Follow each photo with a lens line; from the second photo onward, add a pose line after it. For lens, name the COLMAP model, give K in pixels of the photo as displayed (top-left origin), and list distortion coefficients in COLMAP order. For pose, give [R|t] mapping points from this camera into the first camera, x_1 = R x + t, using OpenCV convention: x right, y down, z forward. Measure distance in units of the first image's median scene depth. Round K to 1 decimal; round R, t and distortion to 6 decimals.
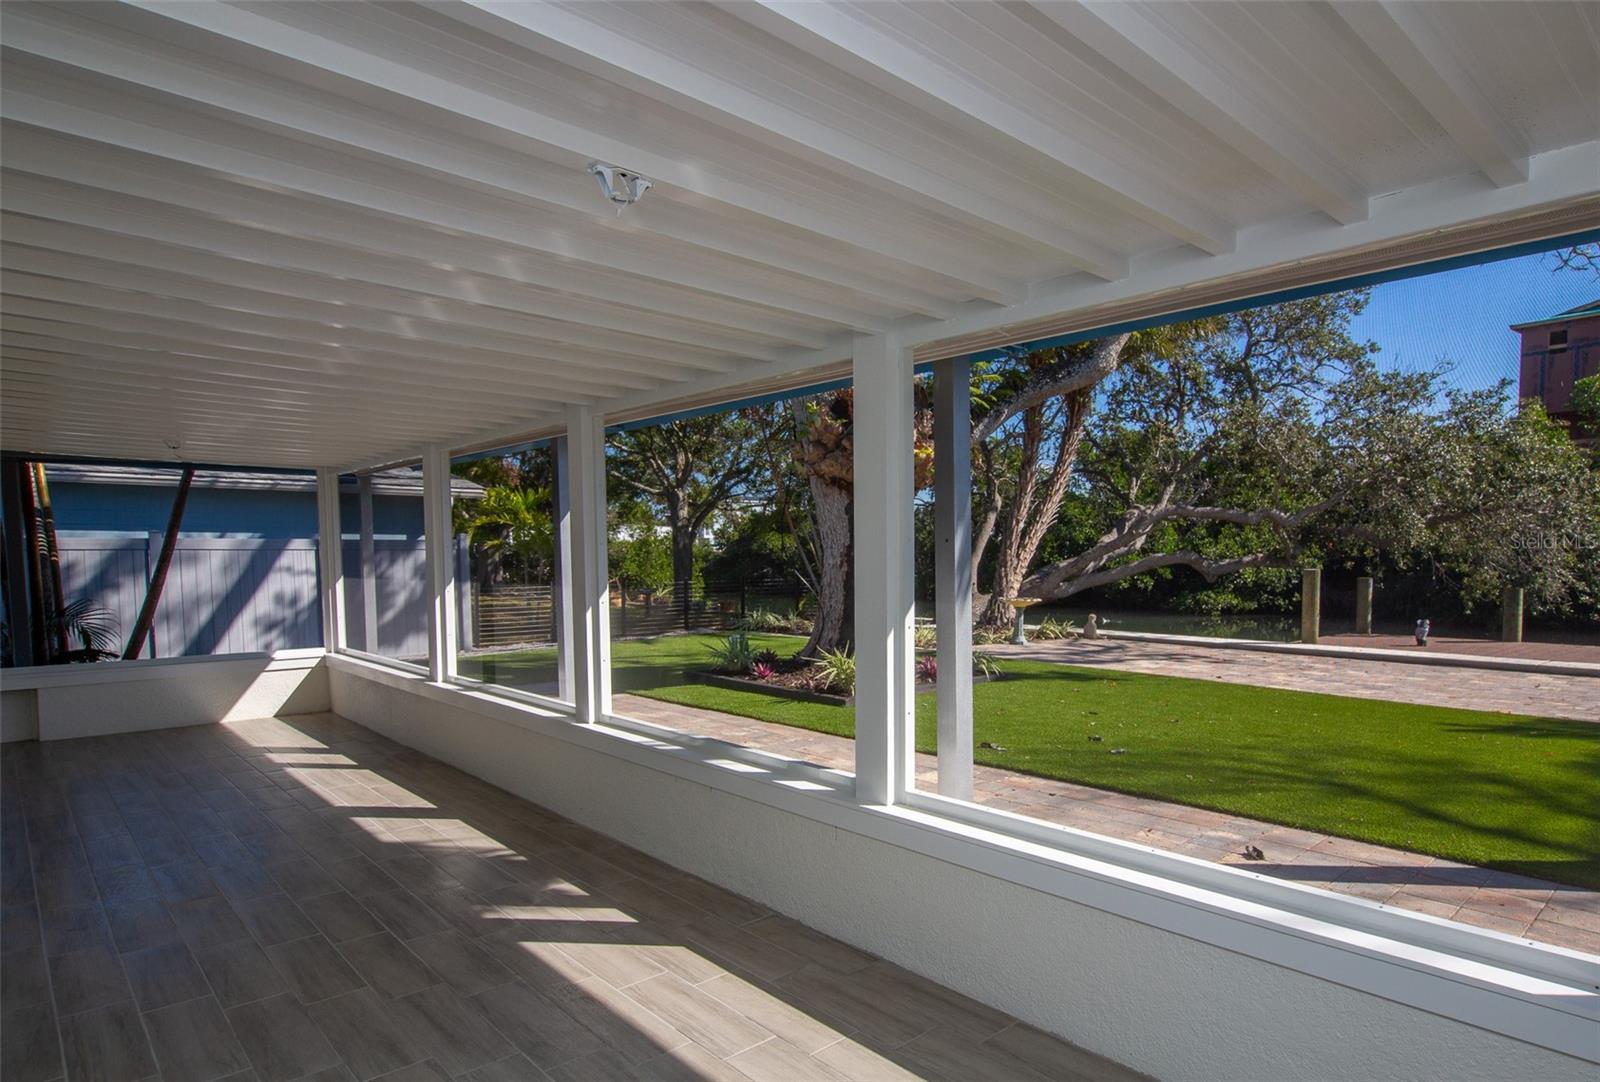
lens RADIAL K [[939.4, 0, 805.9], [0, 939.4, 547.8], [0, 0, 1]] dist [0.004378, -0.000636]
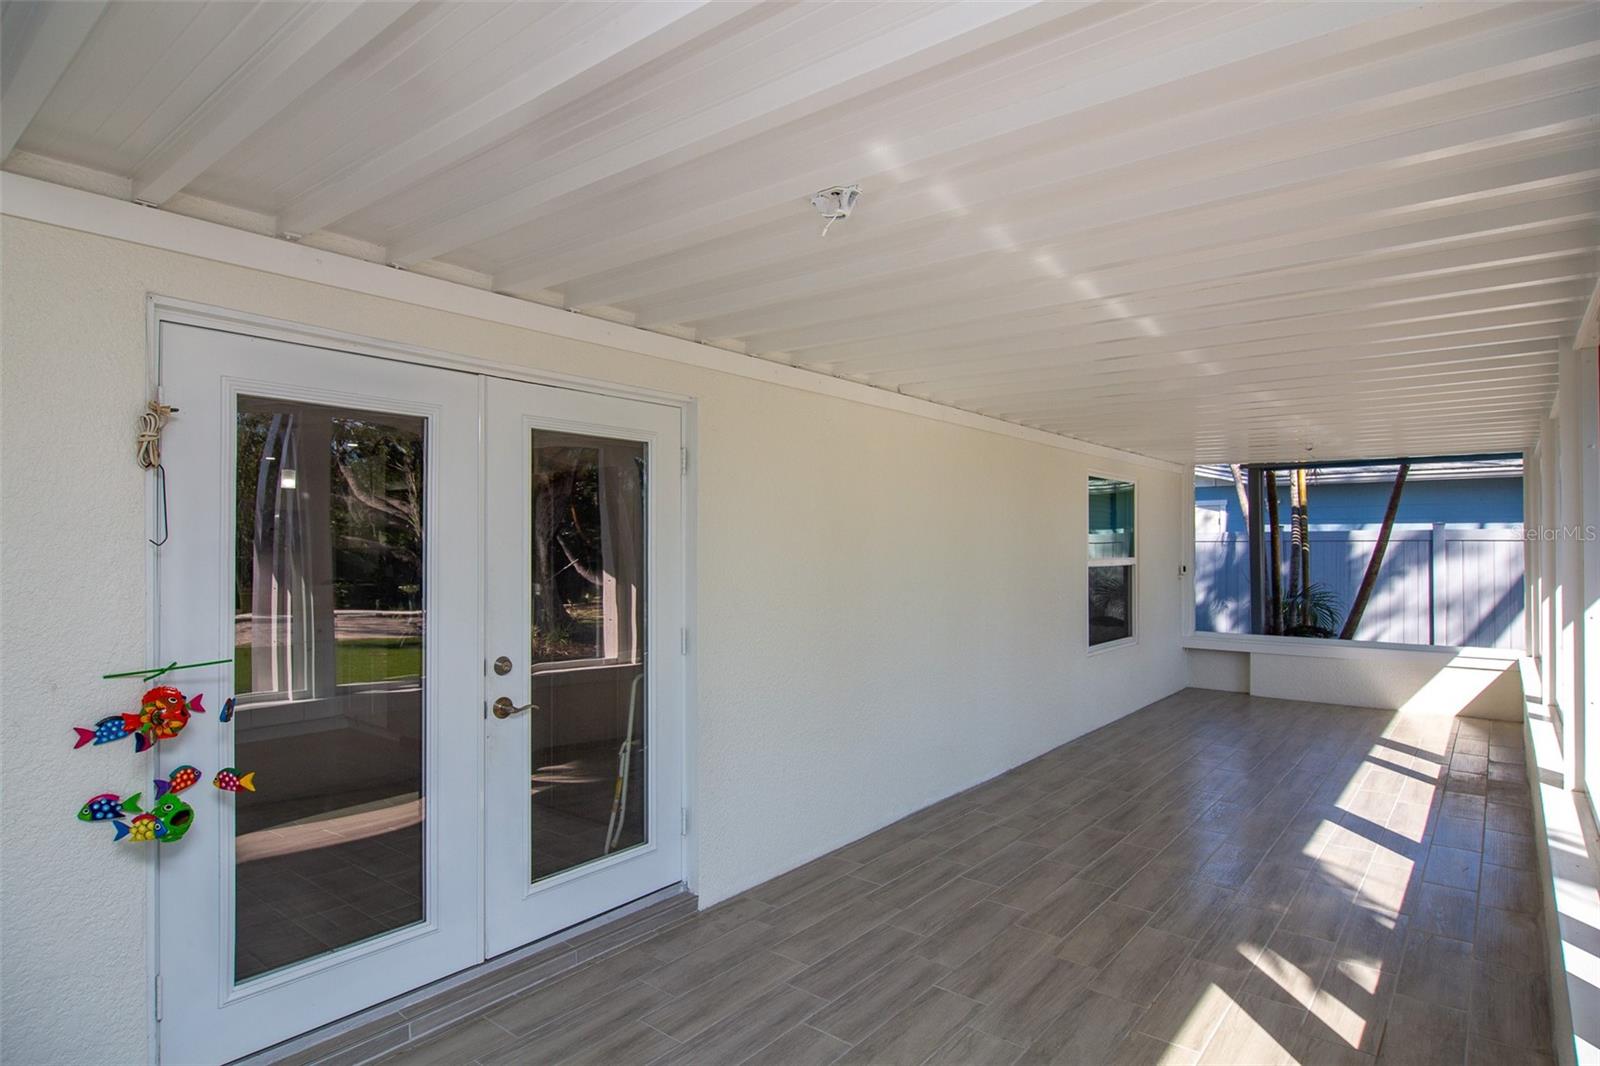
lens RADIAL K [[853.7, 0, 806.4], [0, 853.7, 533.5], [0, 0, 1]] dist [-0.000653, 0.000776]
pose [[0.161950, -0.010035, -0.986748, 0.183124], [0.003422, 0.999948, -0.009607, 0.000489], [0.986793, -0.001821, 0.161976, 0.208917]]
